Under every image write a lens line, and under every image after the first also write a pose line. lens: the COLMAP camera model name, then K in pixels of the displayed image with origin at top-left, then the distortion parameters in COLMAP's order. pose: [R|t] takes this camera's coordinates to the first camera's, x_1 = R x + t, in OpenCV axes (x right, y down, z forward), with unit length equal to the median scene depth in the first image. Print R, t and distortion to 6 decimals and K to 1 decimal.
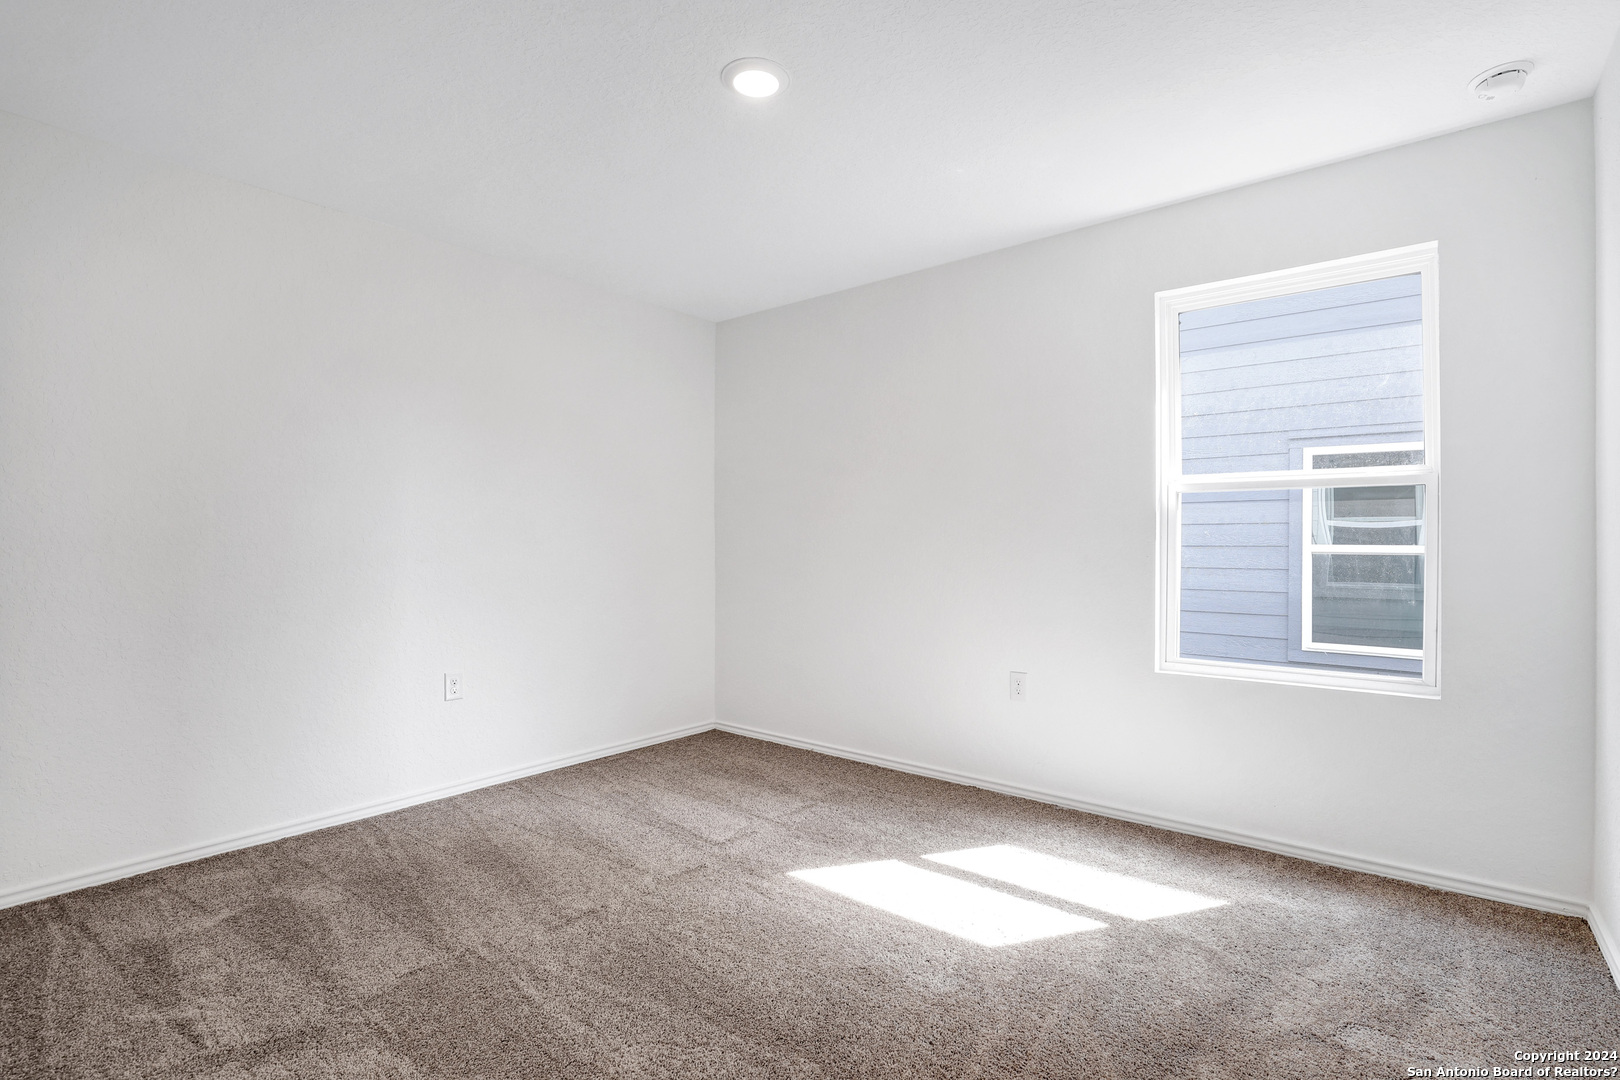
lens RADIAL K [[748.7, 0, 817.5], [0, 748.7, 543.8], [0, 0, 1]] dist [0.001265, -0.000361]
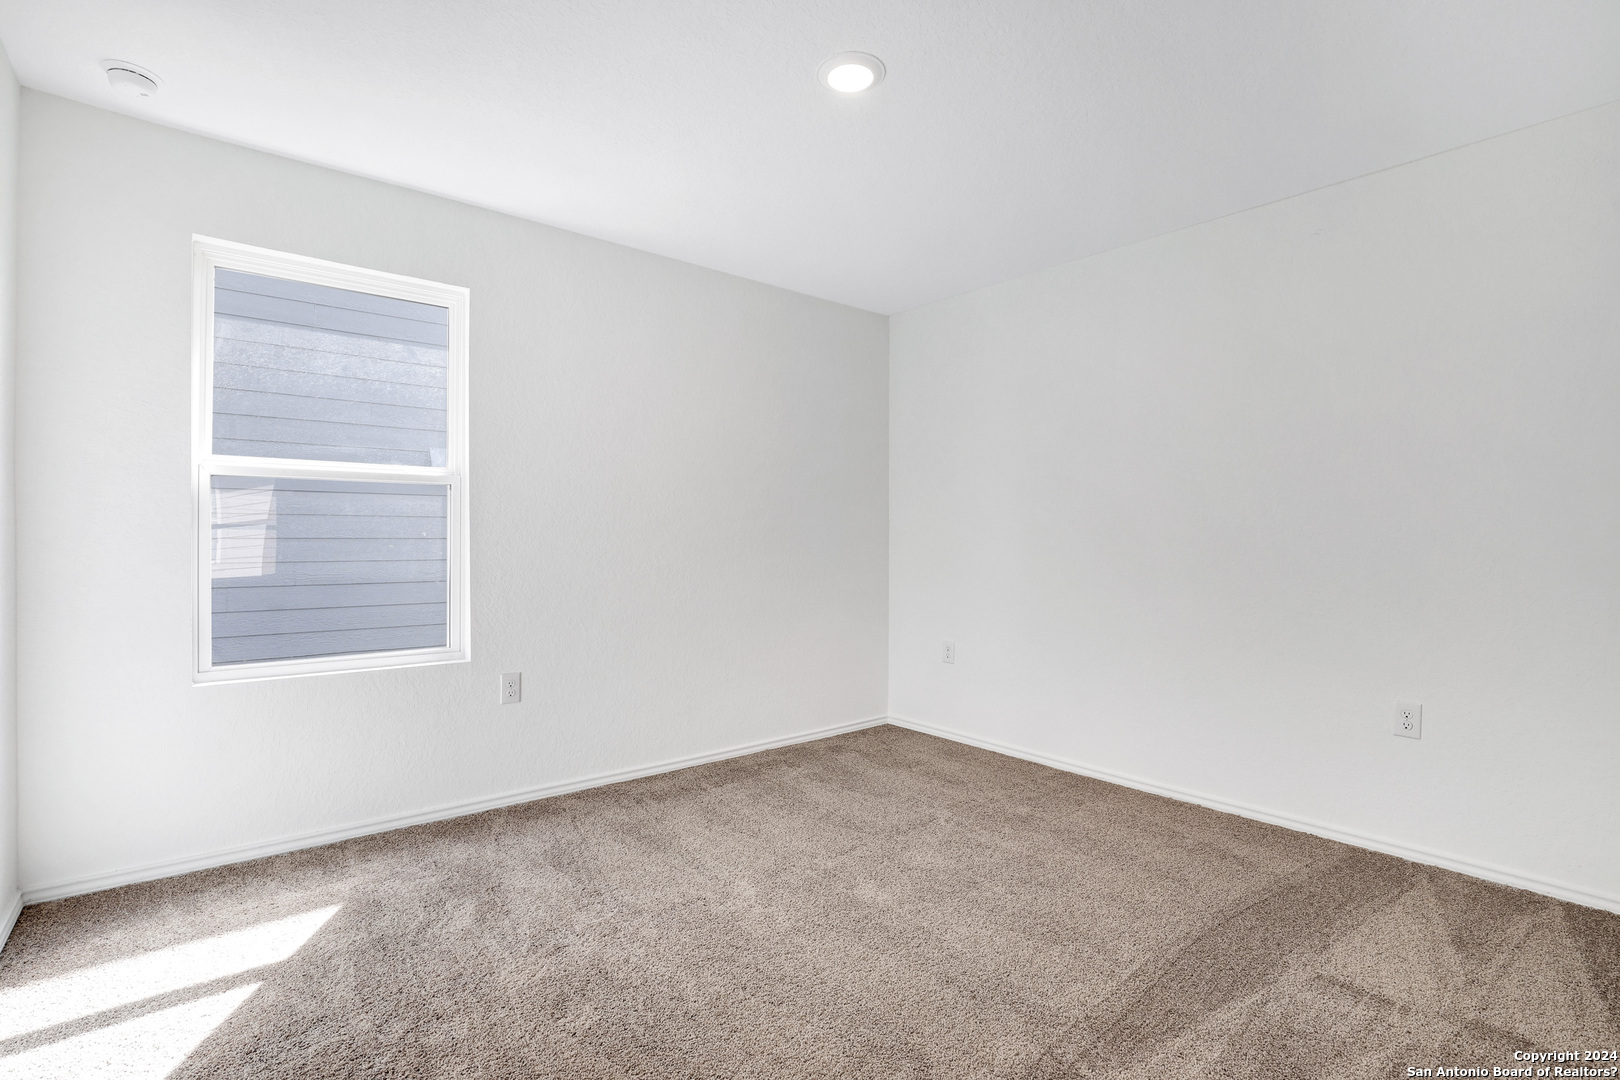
lens RADIAL K [[748.7, 0, 817.8], [0, 748.7, 535.1], [0, 0, 1]] dist [0.001265, -0.000361]
pose [[0.217985, 0.002226, 0.975950, -0.252484], [0.006182, 0.999974, -0.003662, 0.010657], [-0.975933, 0.006832, 0.217966, 0.170135]]
